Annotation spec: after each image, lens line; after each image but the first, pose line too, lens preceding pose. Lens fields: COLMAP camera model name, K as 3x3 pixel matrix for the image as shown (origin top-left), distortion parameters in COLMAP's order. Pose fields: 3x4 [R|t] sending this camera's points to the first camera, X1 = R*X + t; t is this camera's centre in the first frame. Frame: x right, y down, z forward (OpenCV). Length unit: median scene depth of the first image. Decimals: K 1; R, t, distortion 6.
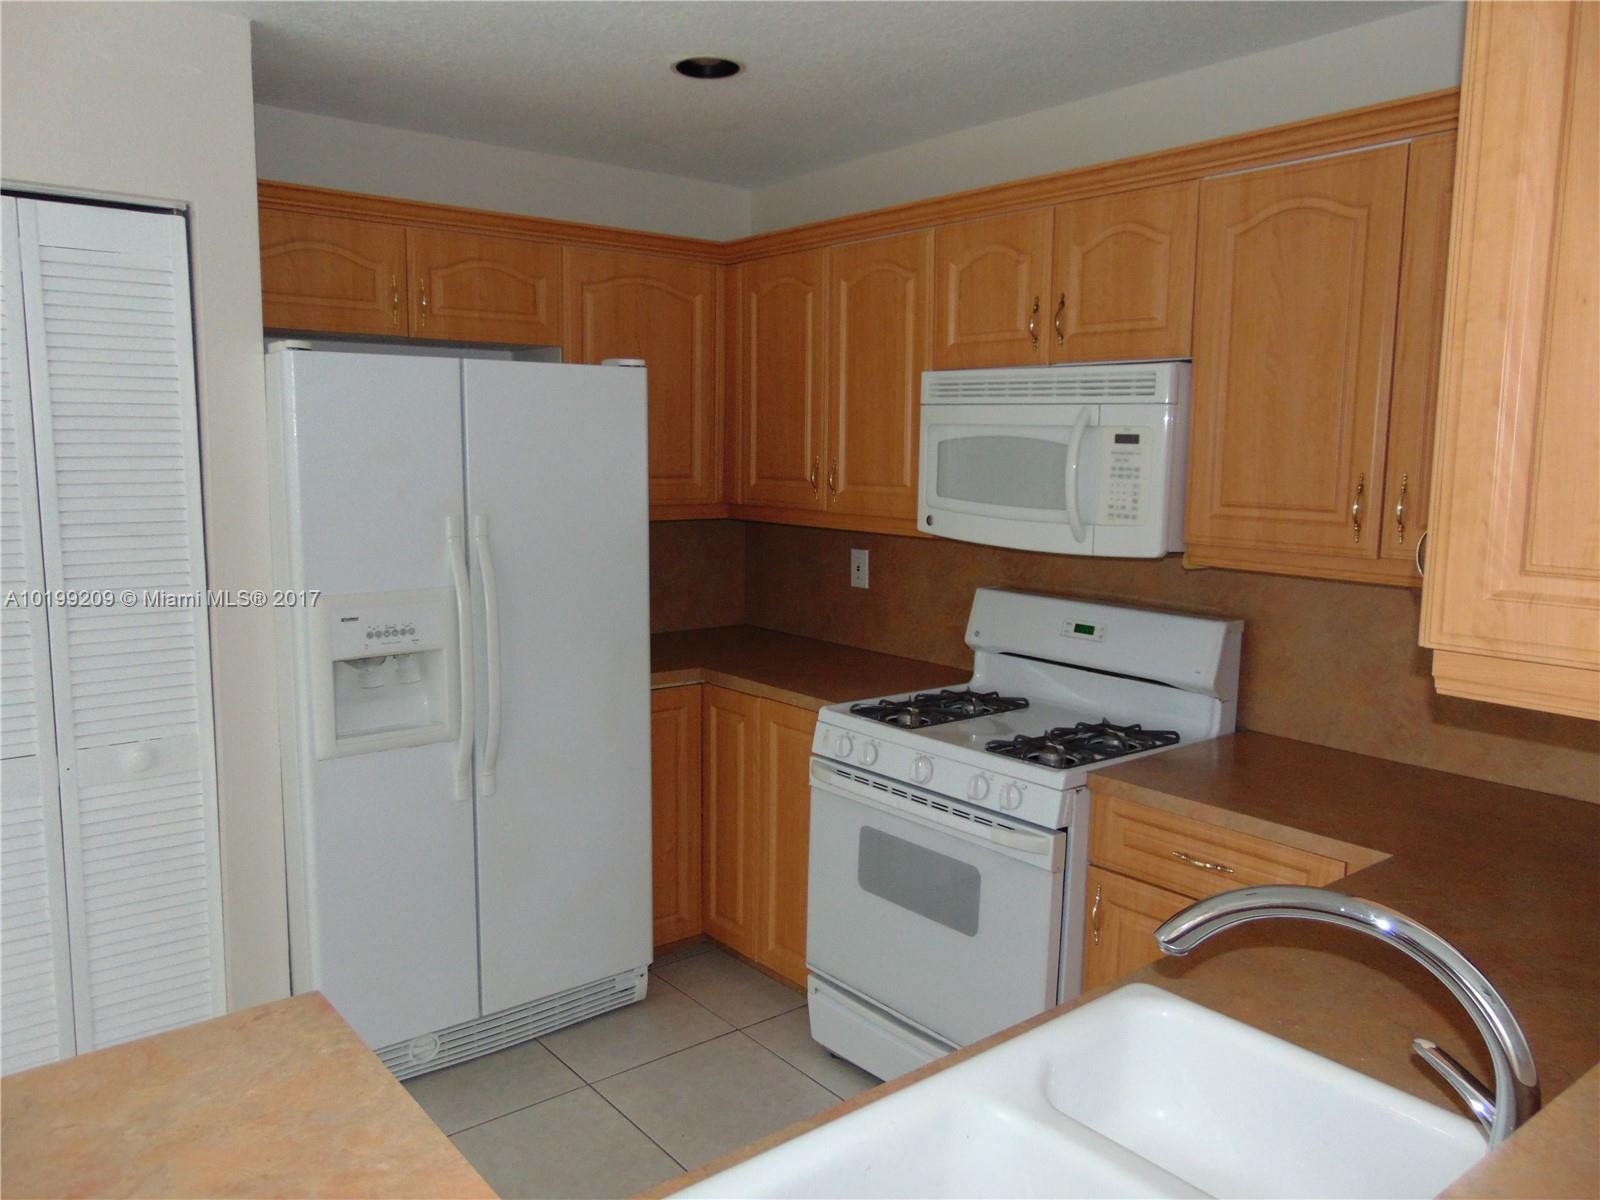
lens RADIAL K [[1204.2, 0, 800.0], [0, 1204.2, 600.0], [0, 0, 1]] dist [-0.032280, 0.081678]
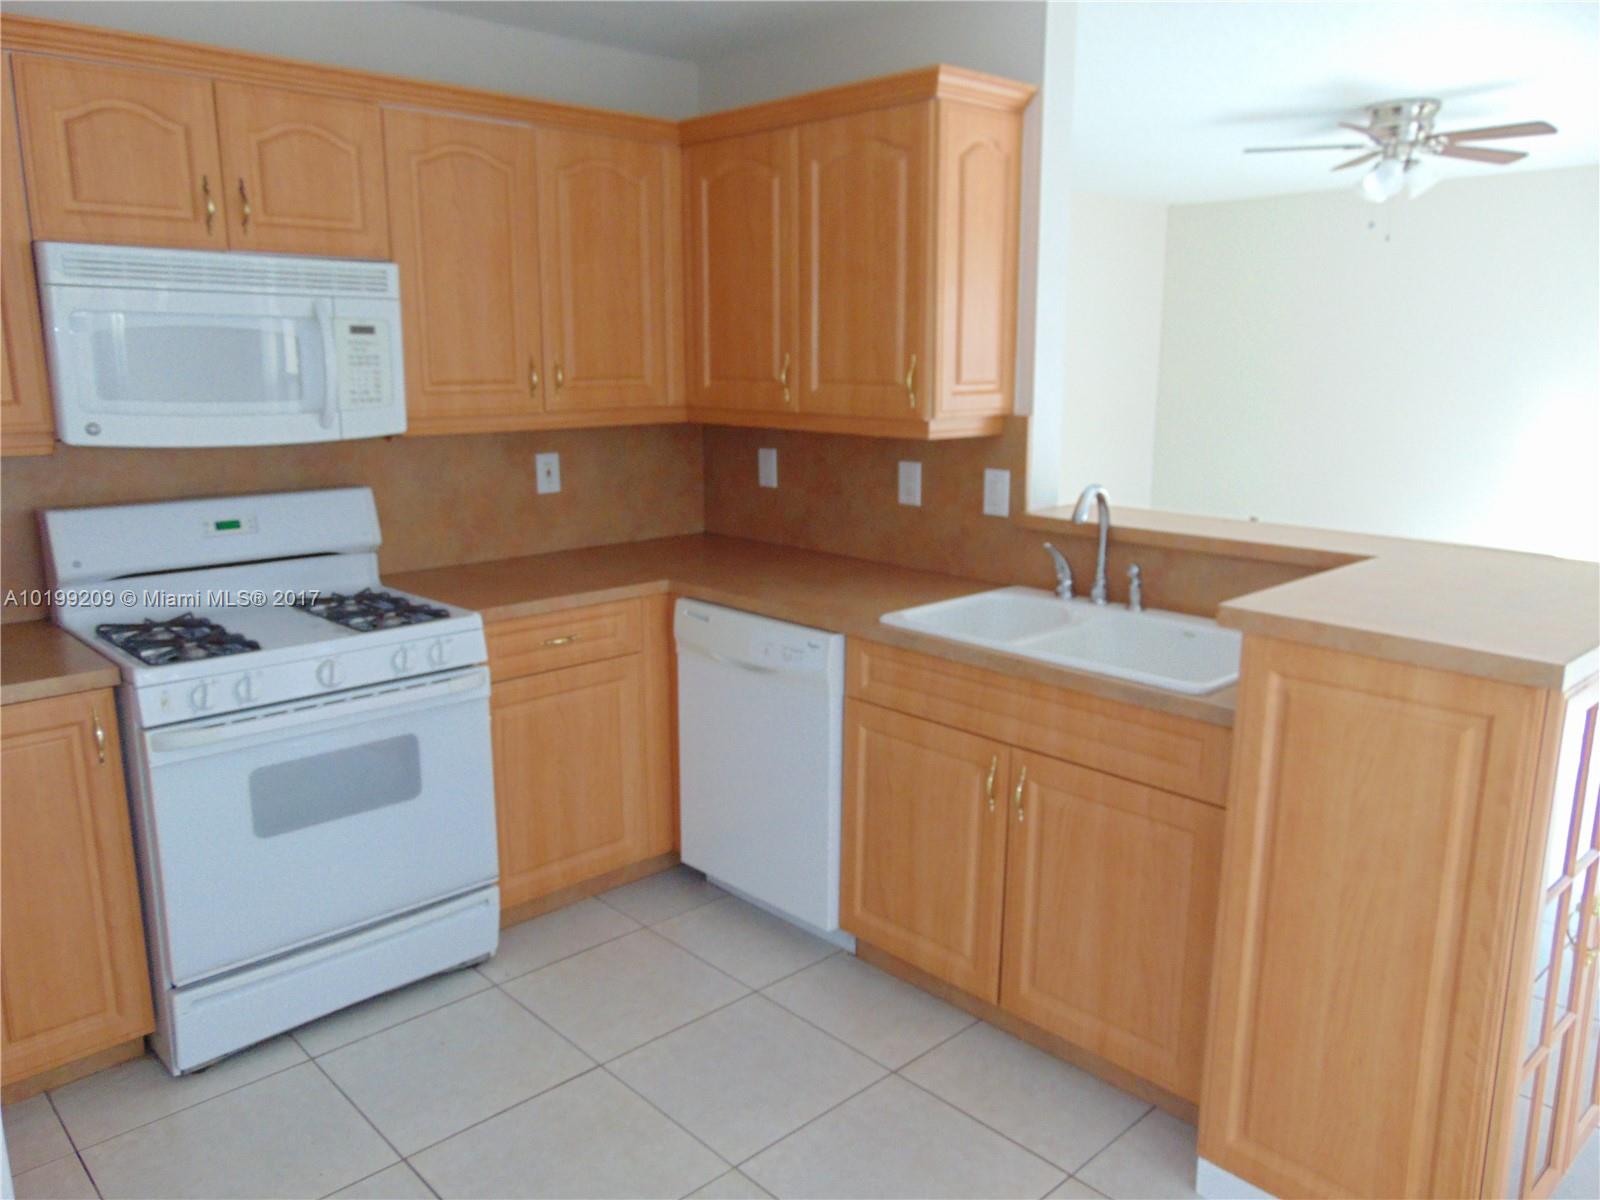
lens RADIAL K [[1204.2, 0, 800.0], [0, 1204.2, 600.0], [0, 0, 1]] dist [-0.032280, 0.081678]
pose [[-0.080219, -0.218241, 0.972592, -0.800672], [0.129243, 0.965223, 0.227247, -0.082451], [-0.988363, 0.143930, -0.049223, 0.612531]]
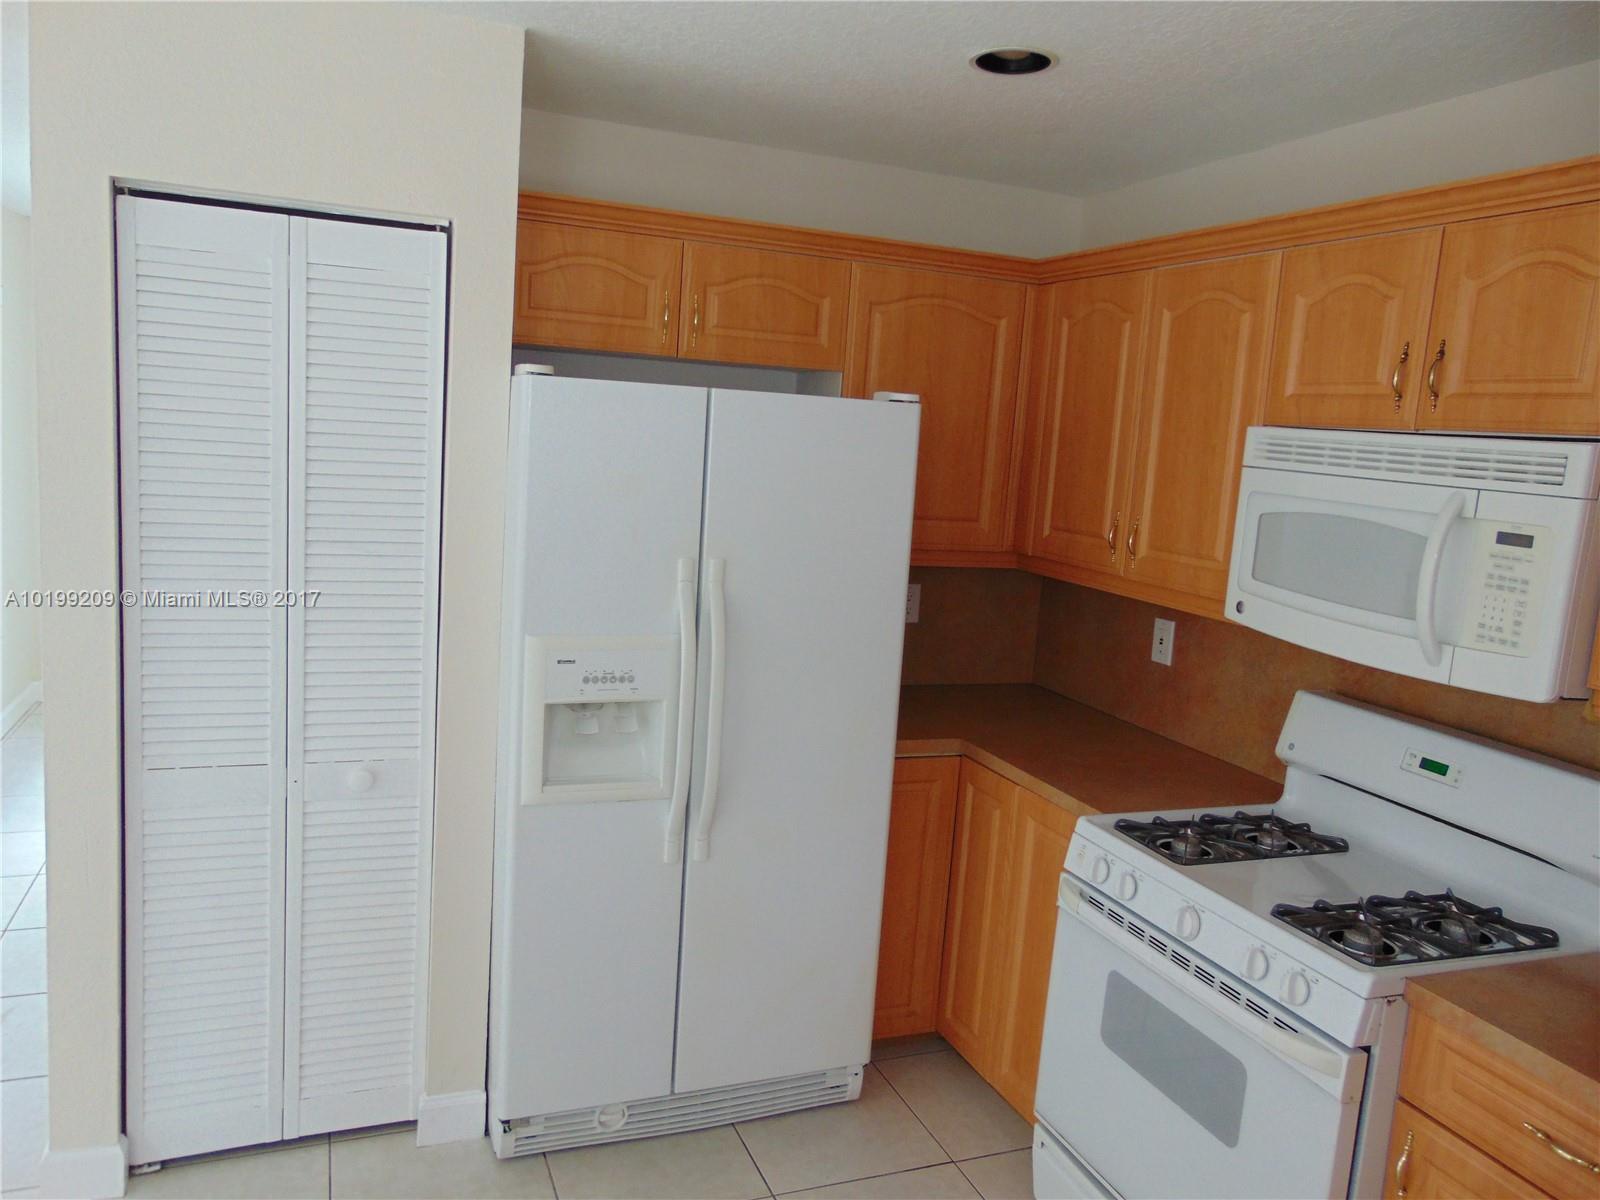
lens RADIAL K [[1204.2, 0, 800.0], [0, 1204.2, 600.0], [0, 0, 1]] dist [-0.032280, 0.081678]
pose [[0.954388, 0.096050, -0.282697, 0.055258], [-0.095632, 0.995299, 0.015313, -0.058123], [0.282838, 0.012420, 0.959087, 0.136671]]
